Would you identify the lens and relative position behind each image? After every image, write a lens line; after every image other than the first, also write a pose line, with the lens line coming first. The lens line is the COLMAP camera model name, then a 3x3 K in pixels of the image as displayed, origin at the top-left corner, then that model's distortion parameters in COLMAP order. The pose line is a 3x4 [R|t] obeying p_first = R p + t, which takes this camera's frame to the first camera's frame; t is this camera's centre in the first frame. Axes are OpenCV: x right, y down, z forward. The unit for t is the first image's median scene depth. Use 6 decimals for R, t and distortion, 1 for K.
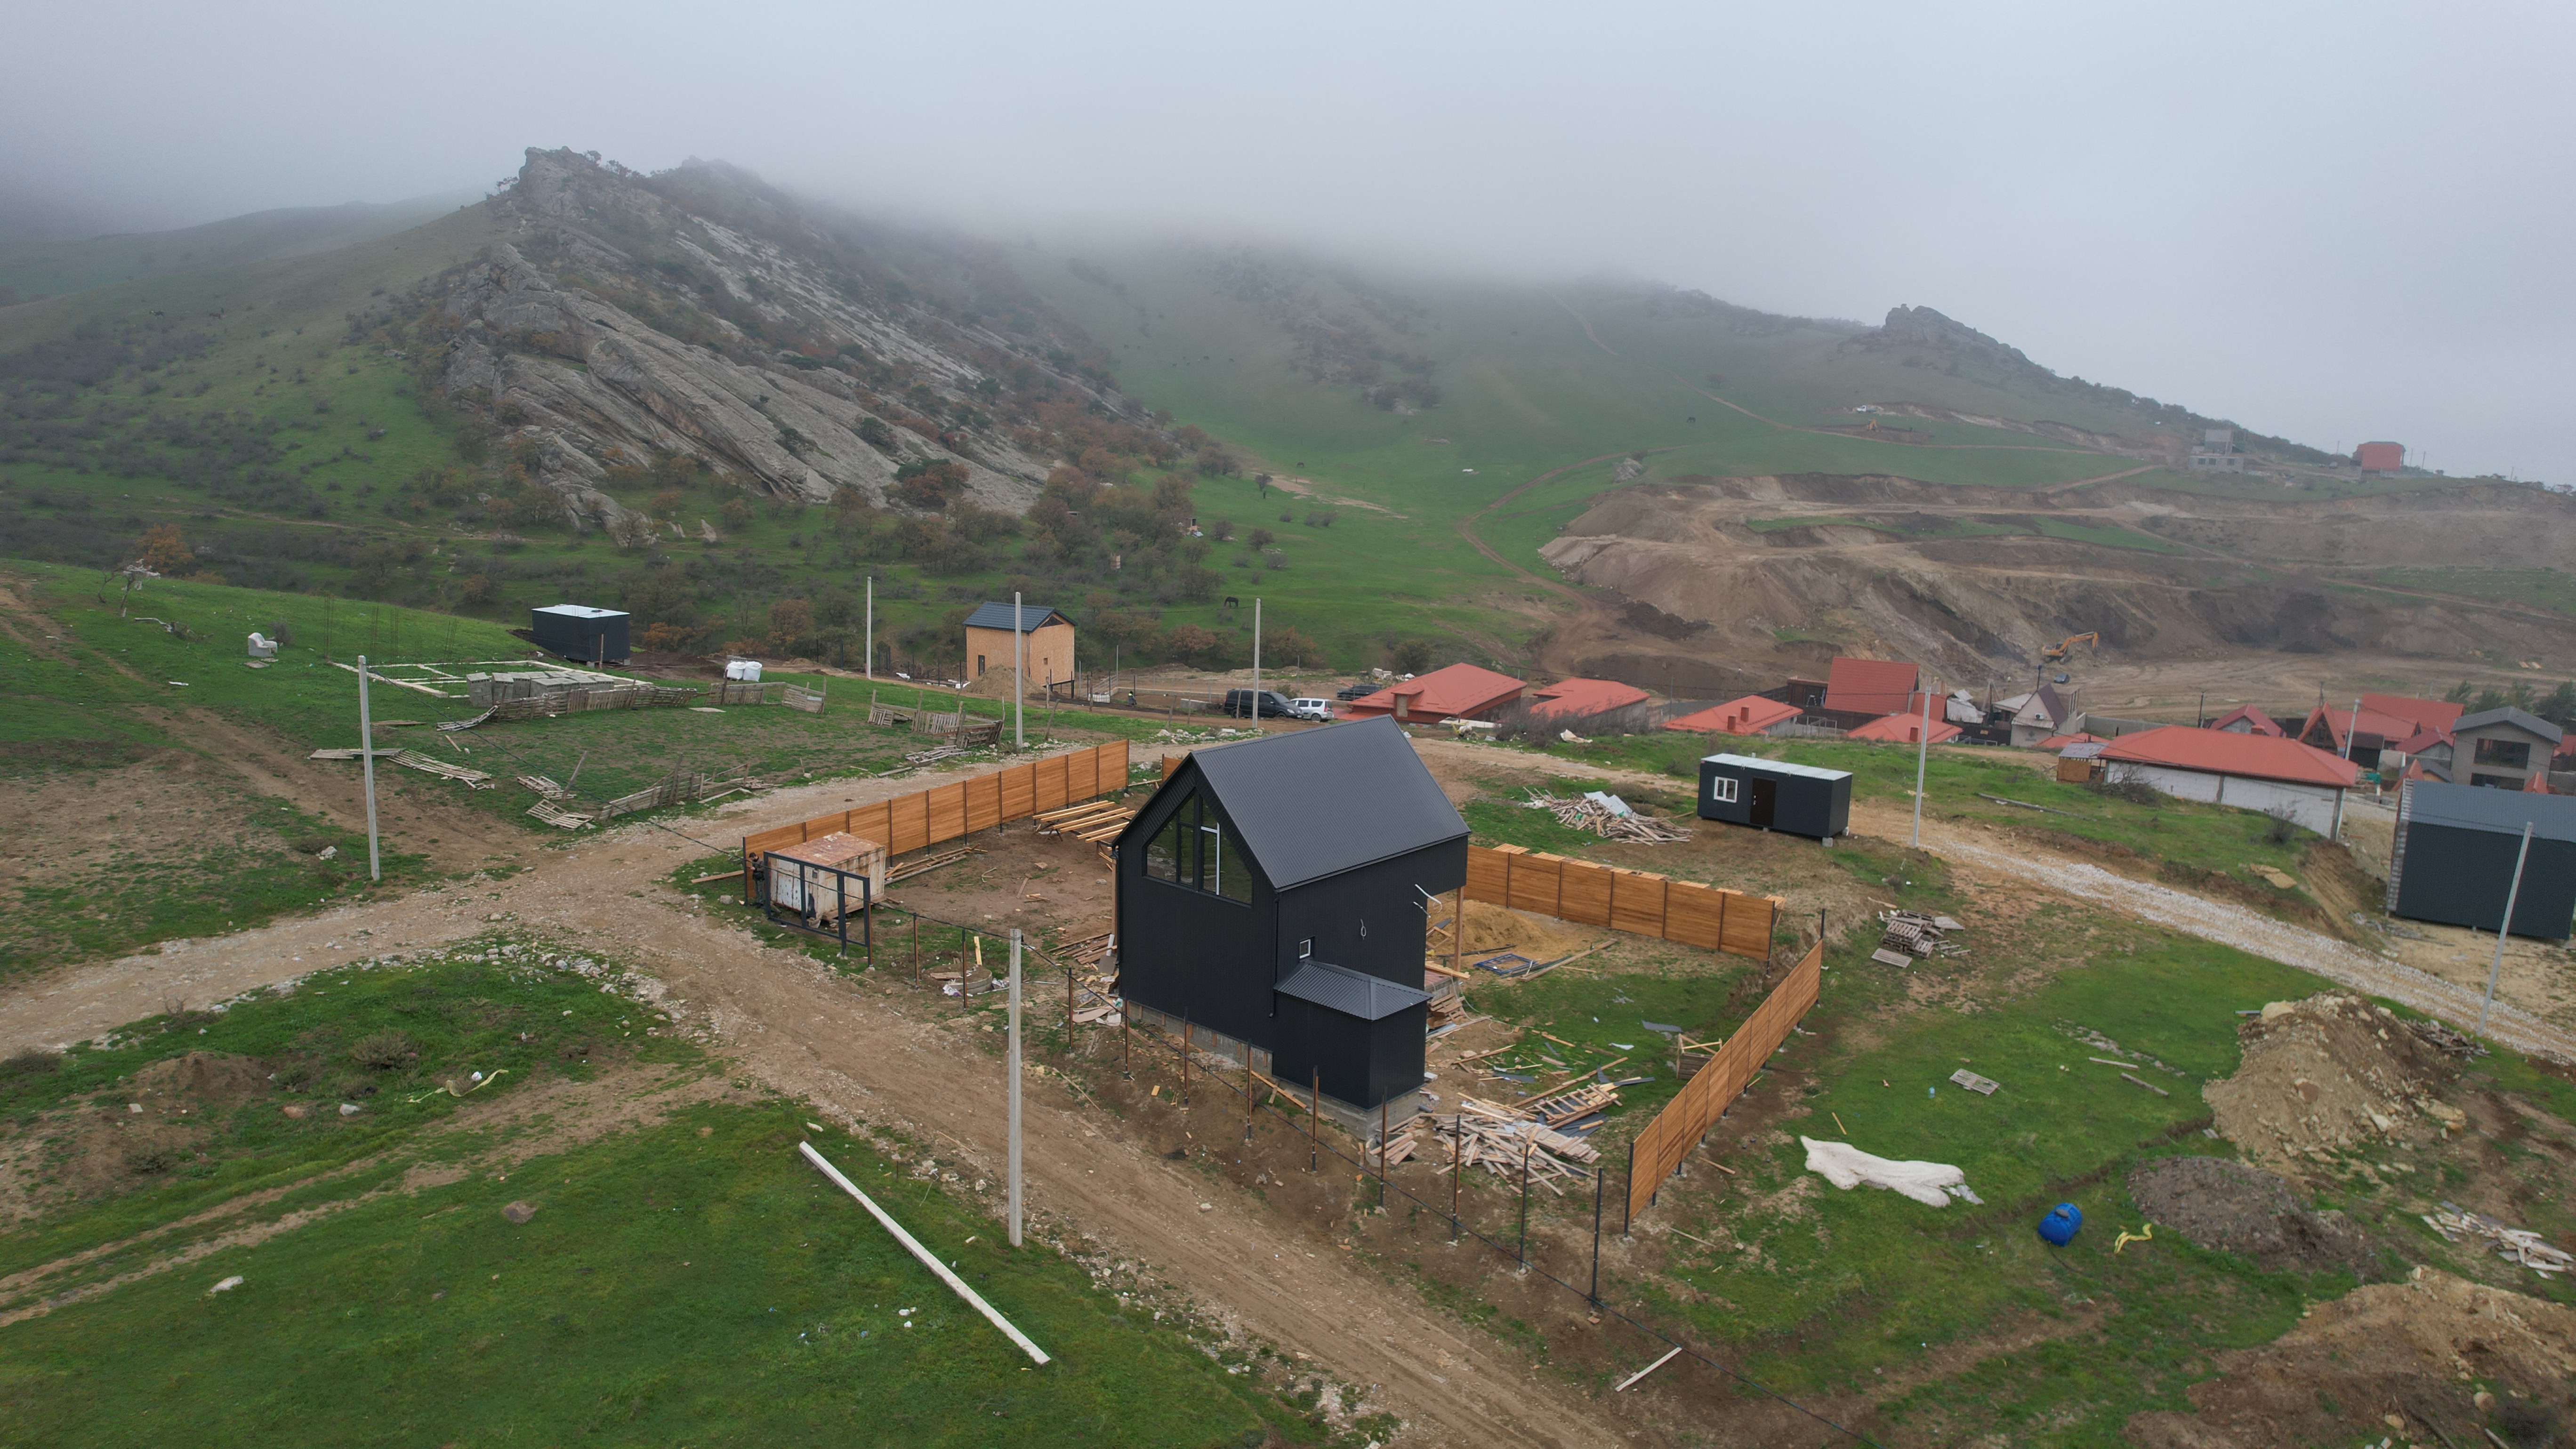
lens RADIAL K [[1649.4, 0, 1276.8], [0, 1649.4, 732.0], [0, 0, 1]] dist [-0.059660, 0.053454]
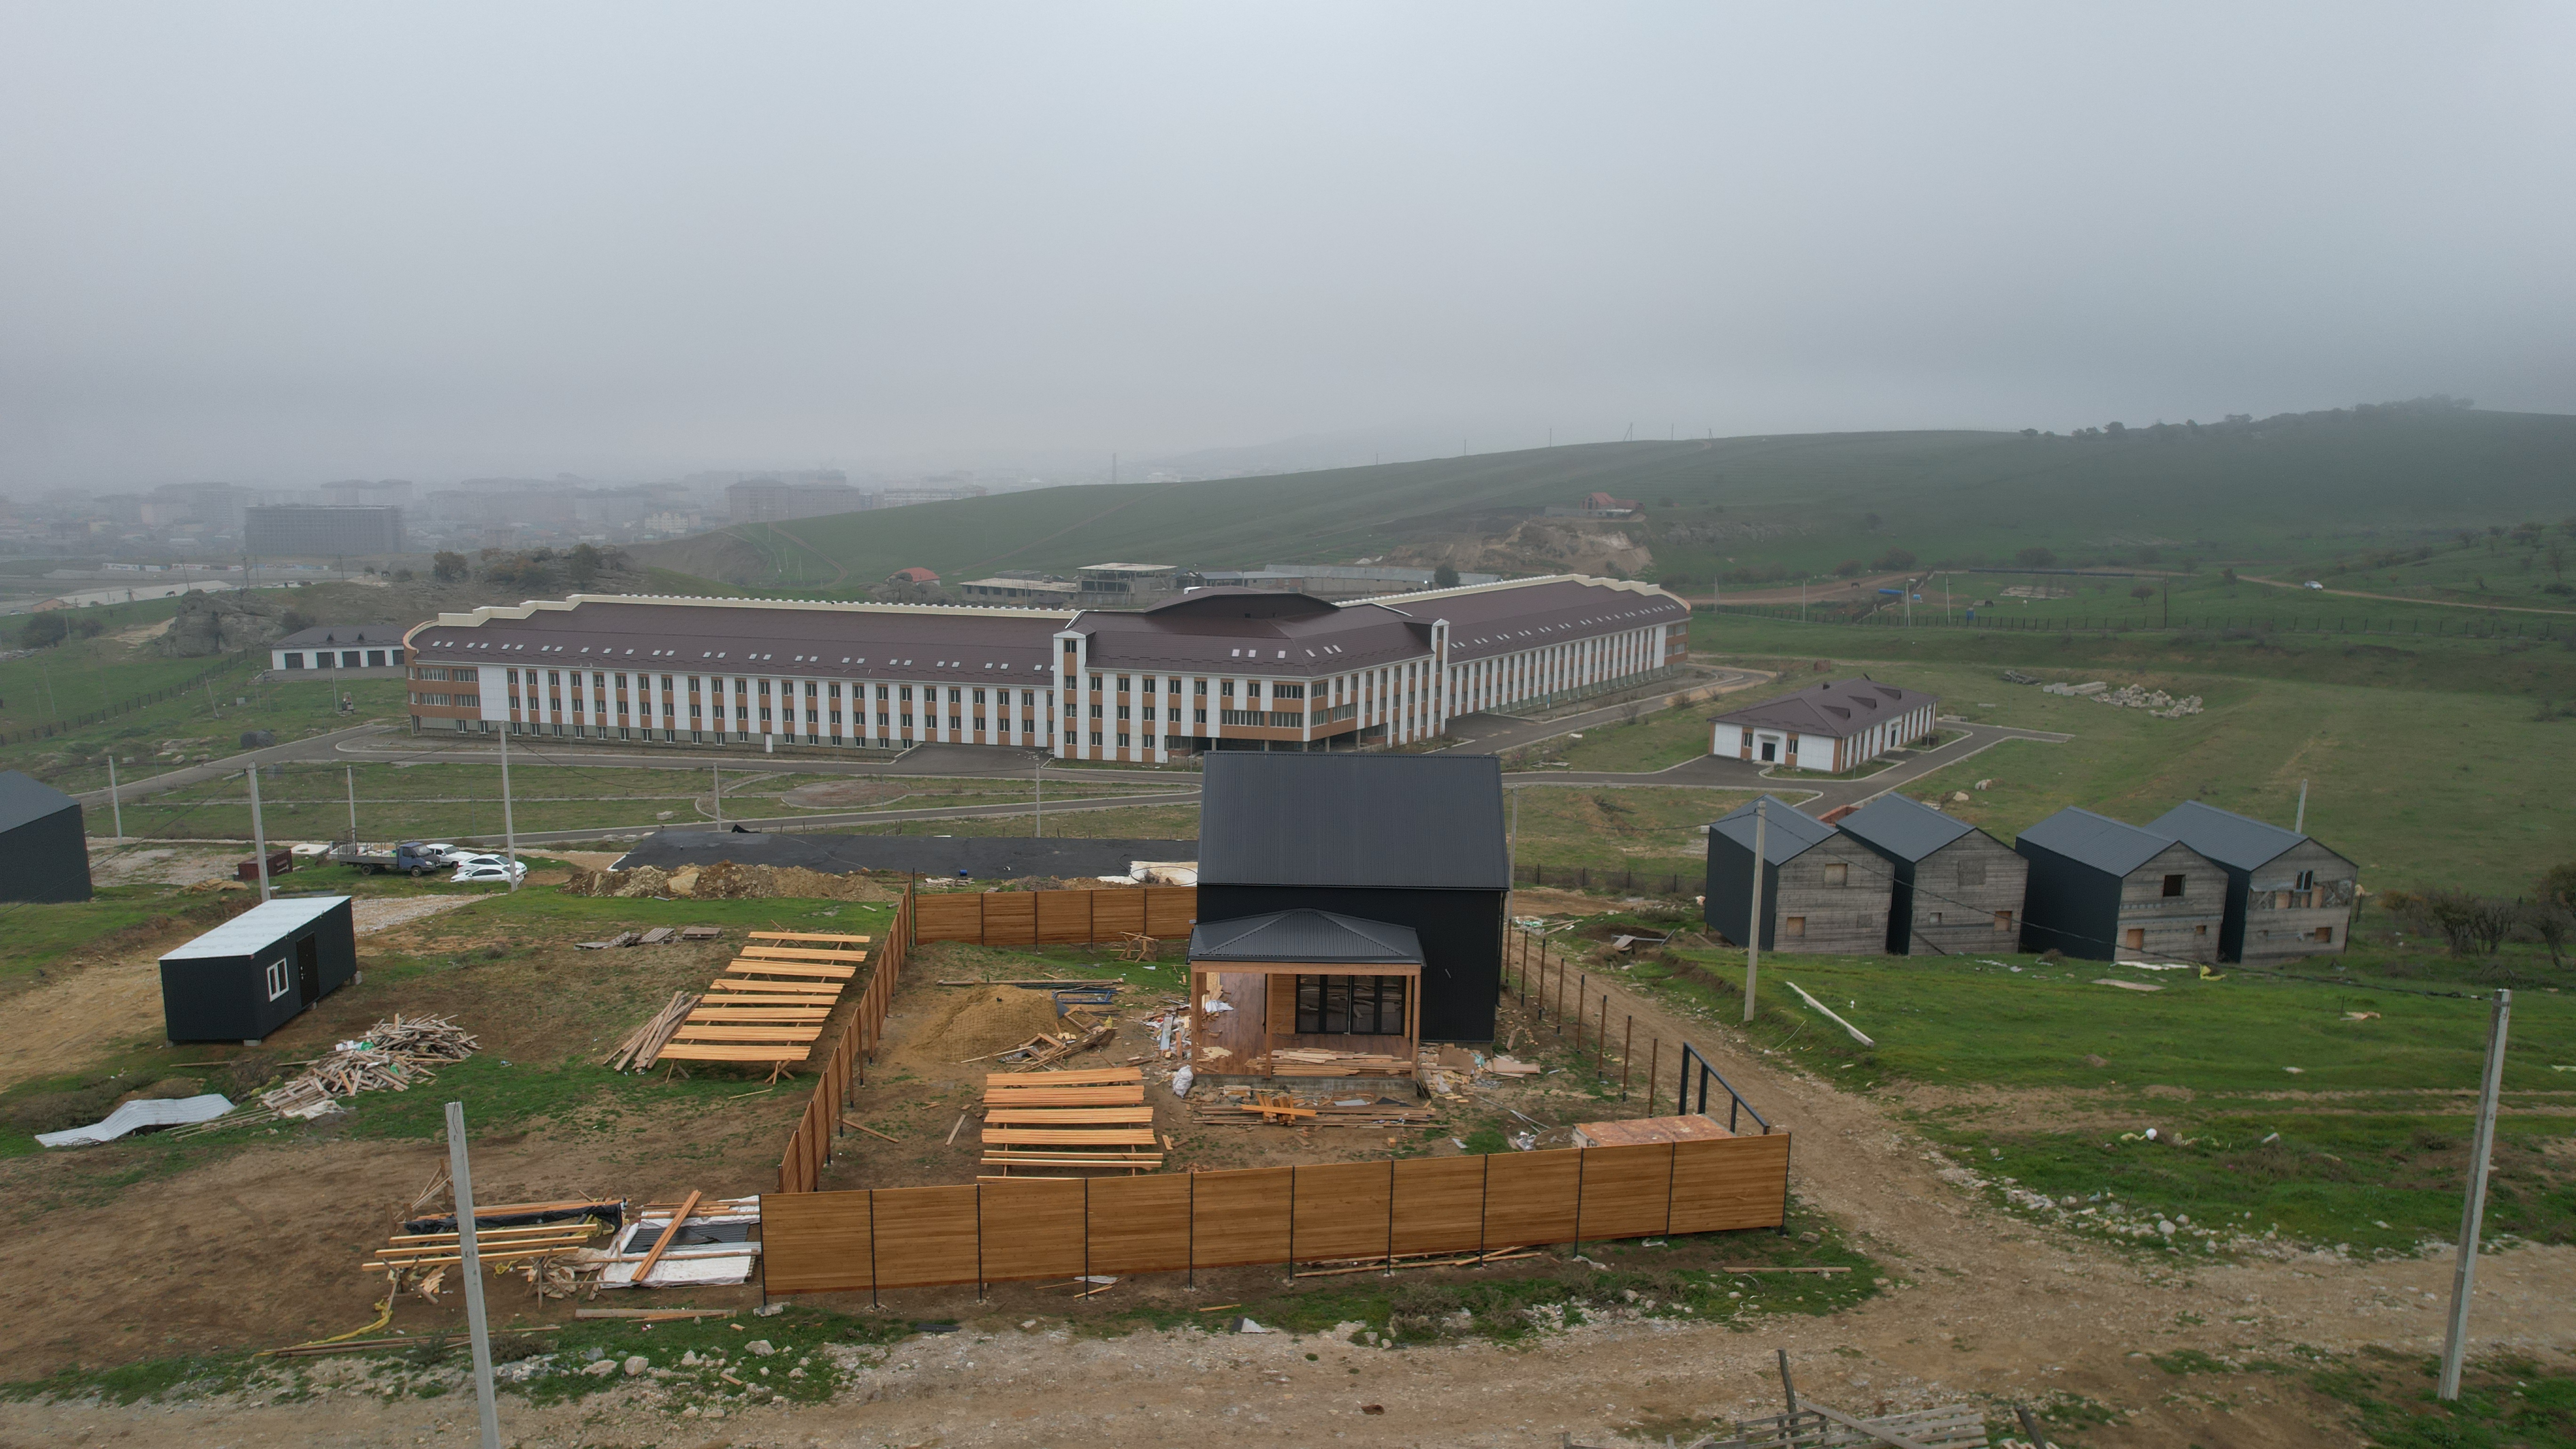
lens RADIAL K [[1649.4, 0, 1276.8], [0, 1649.4, 732.0], [0, 0, 1]] dist [-0.059660, 0.053454]
pose [[-0.666037, -0.168587, 0.726618, -0.137766], [0.110620, 0.941029, 0.319731, -0.068140], [-0.737671, 0.293331, -0.608111, 0.325902]]
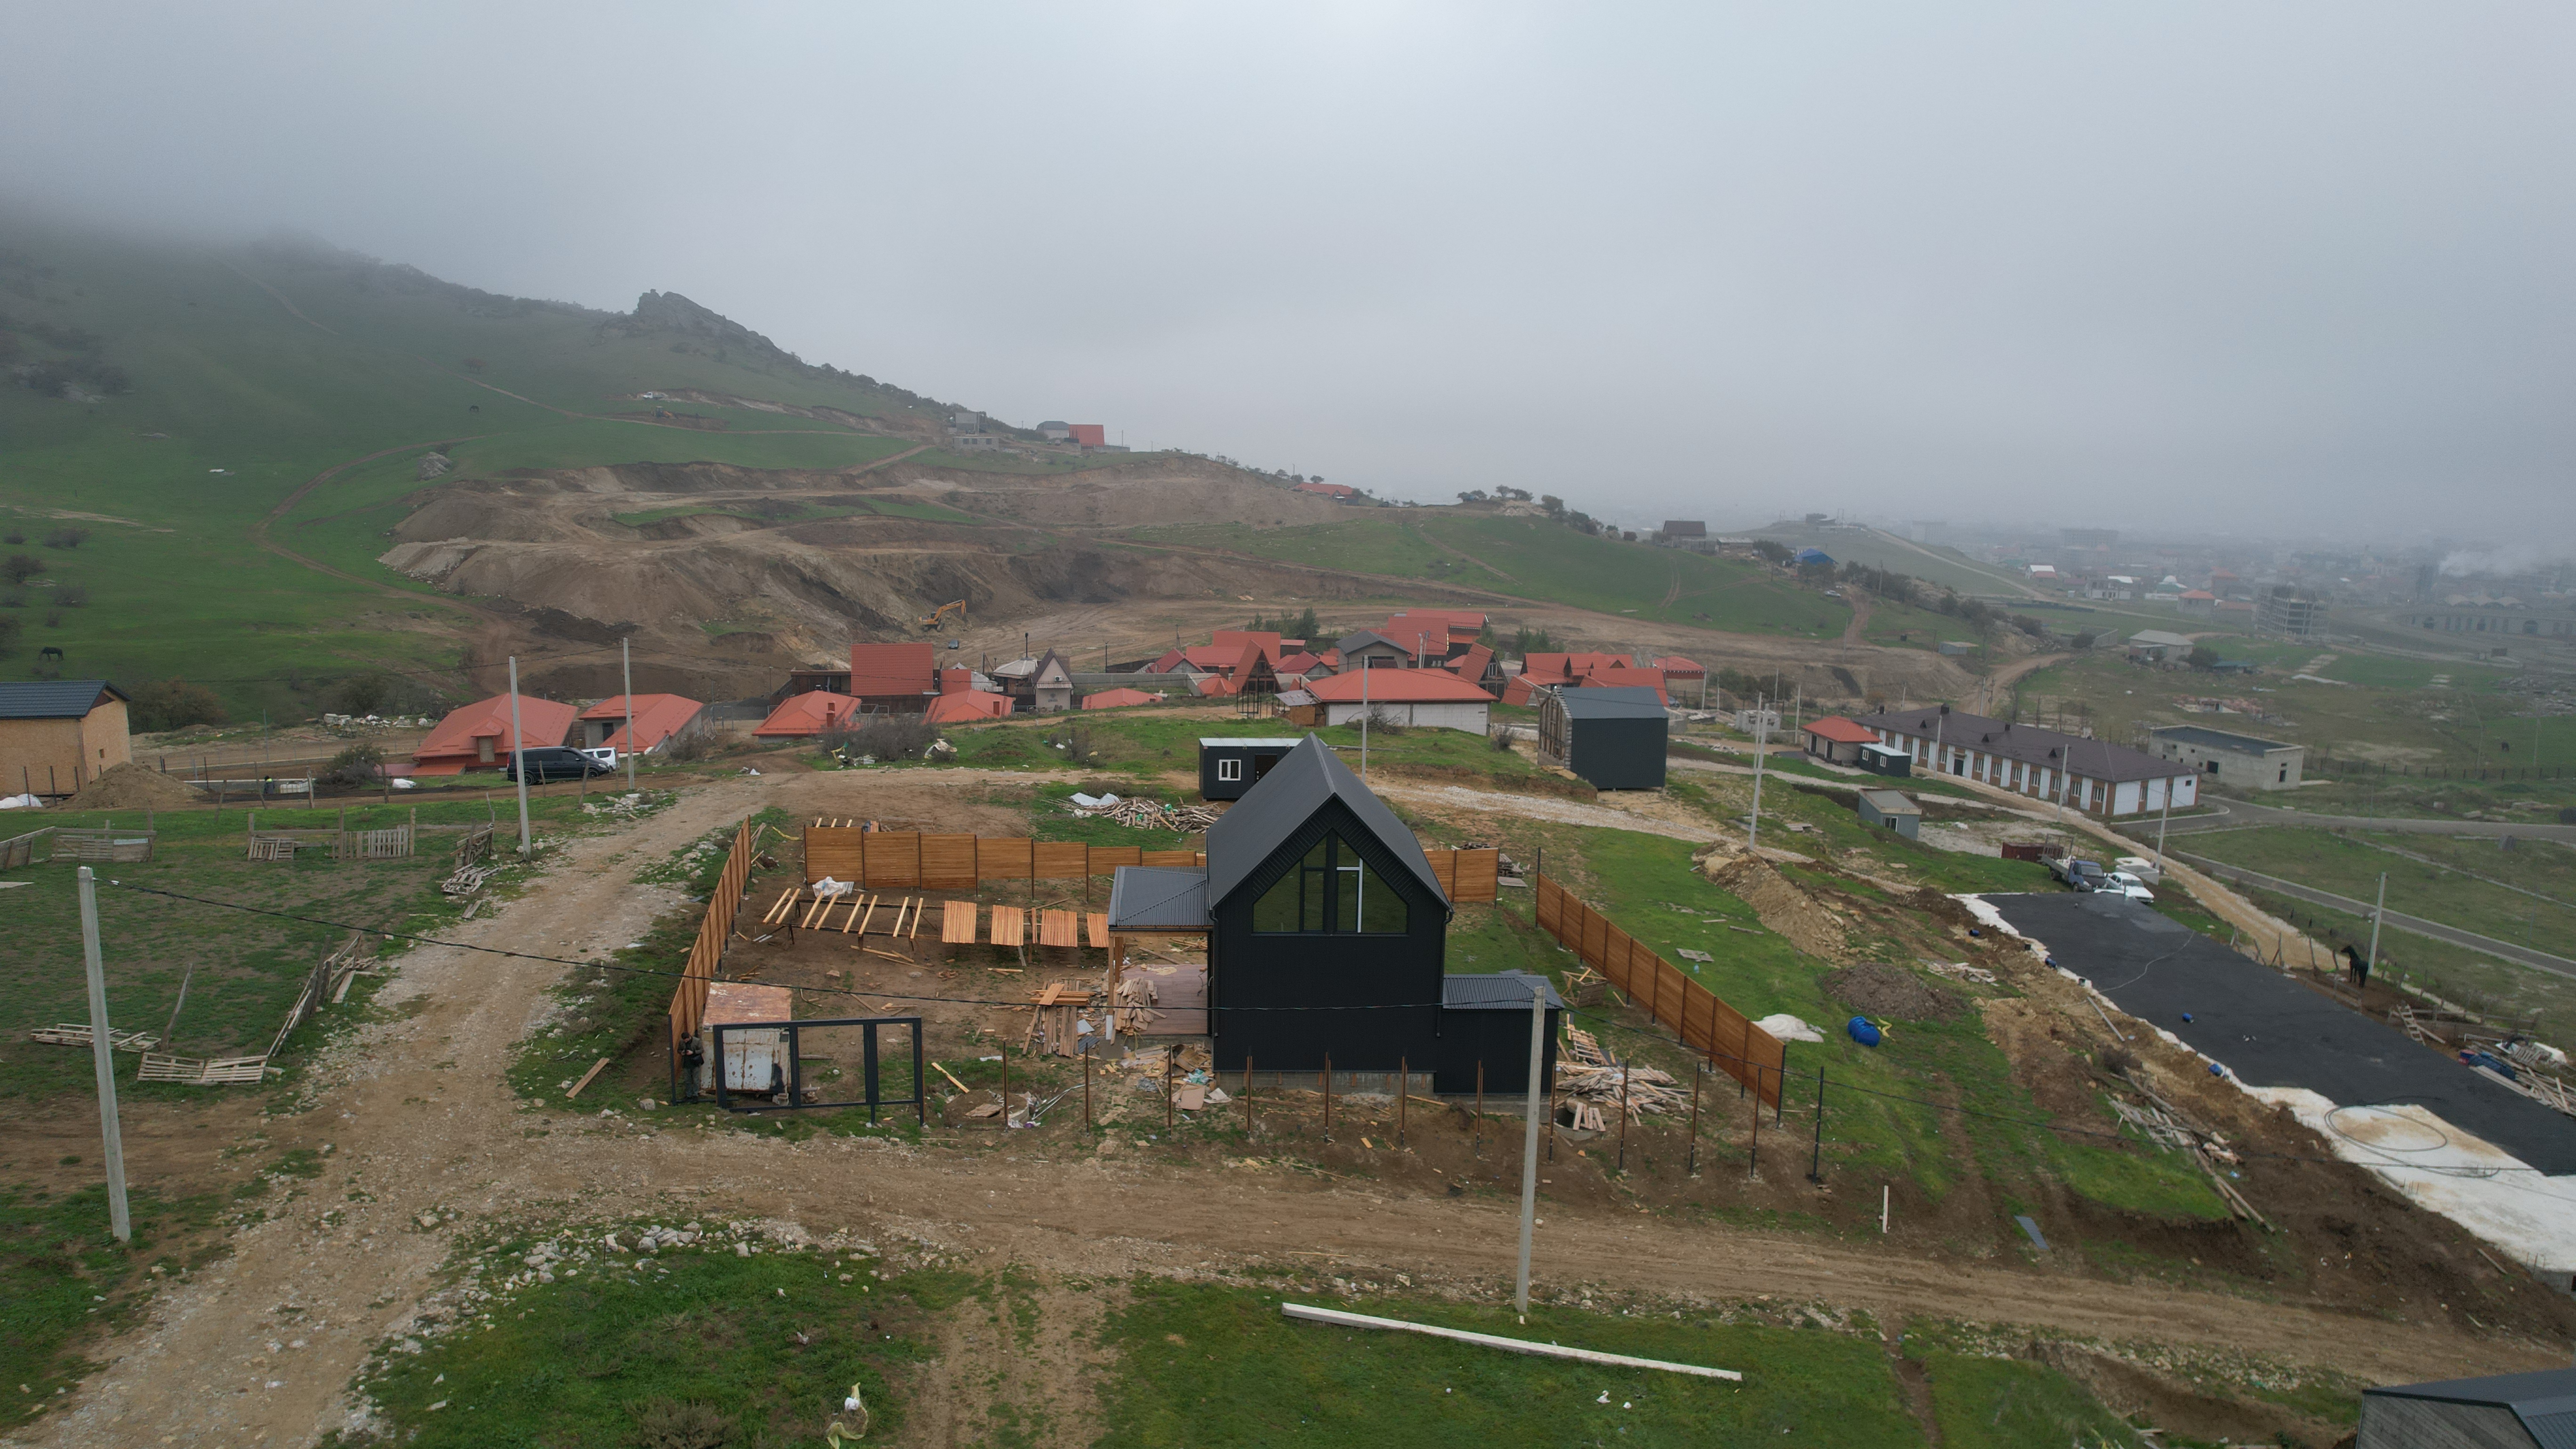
lens RADIAL K [[1649.4, 0, 1276.8], [0, 1649.4, 732.0], [0, 0, 1]] dist [-0.059660, 0.053454]
pose [[0.713583, -0.133892, 0.687657, -0.135291], [0.126473, 0.990060, 0.061531, -0.015948], [-0.689060, 0.043063, 0.723423, 0.059193]]
